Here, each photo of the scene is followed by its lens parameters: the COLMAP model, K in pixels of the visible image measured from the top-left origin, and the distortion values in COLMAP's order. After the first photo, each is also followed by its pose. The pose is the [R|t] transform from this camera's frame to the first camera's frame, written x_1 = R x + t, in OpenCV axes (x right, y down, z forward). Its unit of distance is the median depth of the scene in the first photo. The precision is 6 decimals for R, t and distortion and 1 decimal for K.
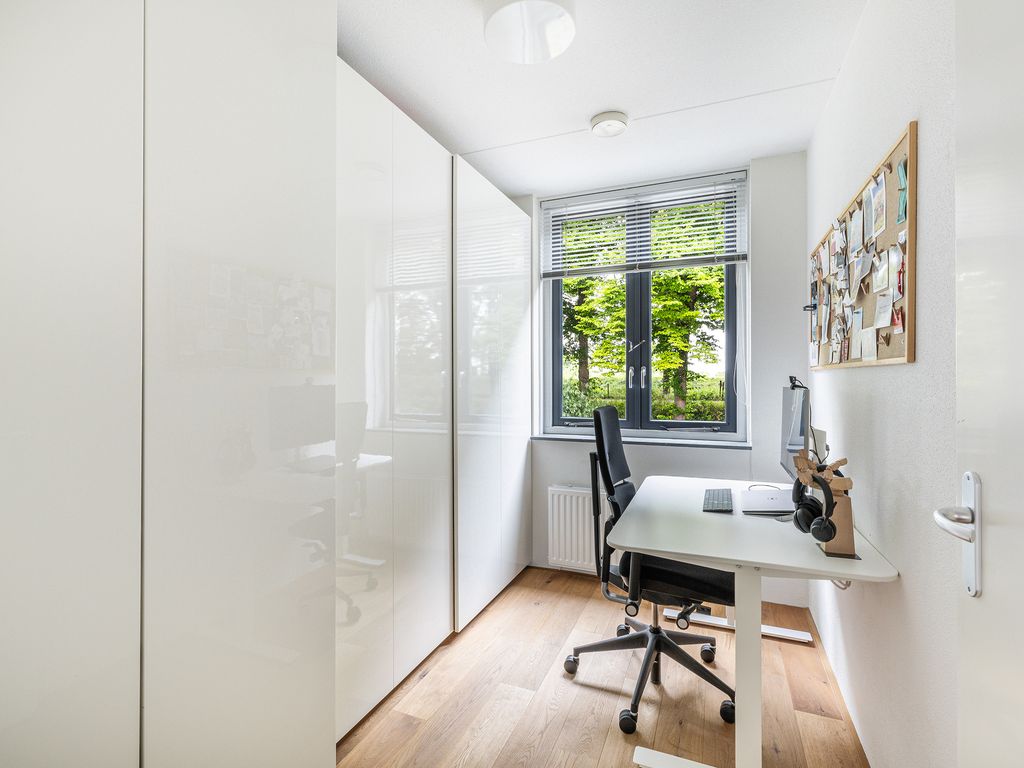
lens RADIAL K [[489.6, 0, 511.9], [0, 489.6, 385.9], [0, 0, 1]] dist [-0.003995, -0.000242]
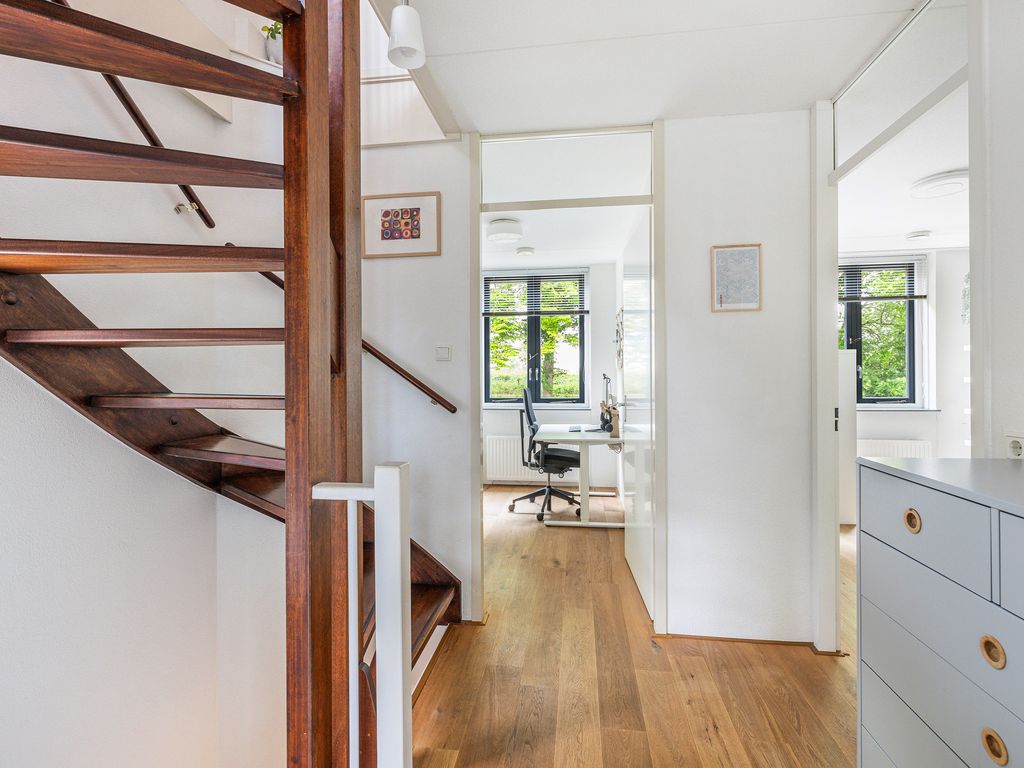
lens RADIAL K [[489.6, 0, 508.4], [0, 489.6, 385.5], [0, 0, 1]] dist [-0.003995, -0.000242]
pose [[0.967276, -0.004399, 0.253690, -0.334431], [0.002710, 0.999972, 0.007009, 0.012775], [-0.253713, -0.006092, 0.967260, -0.827604]]
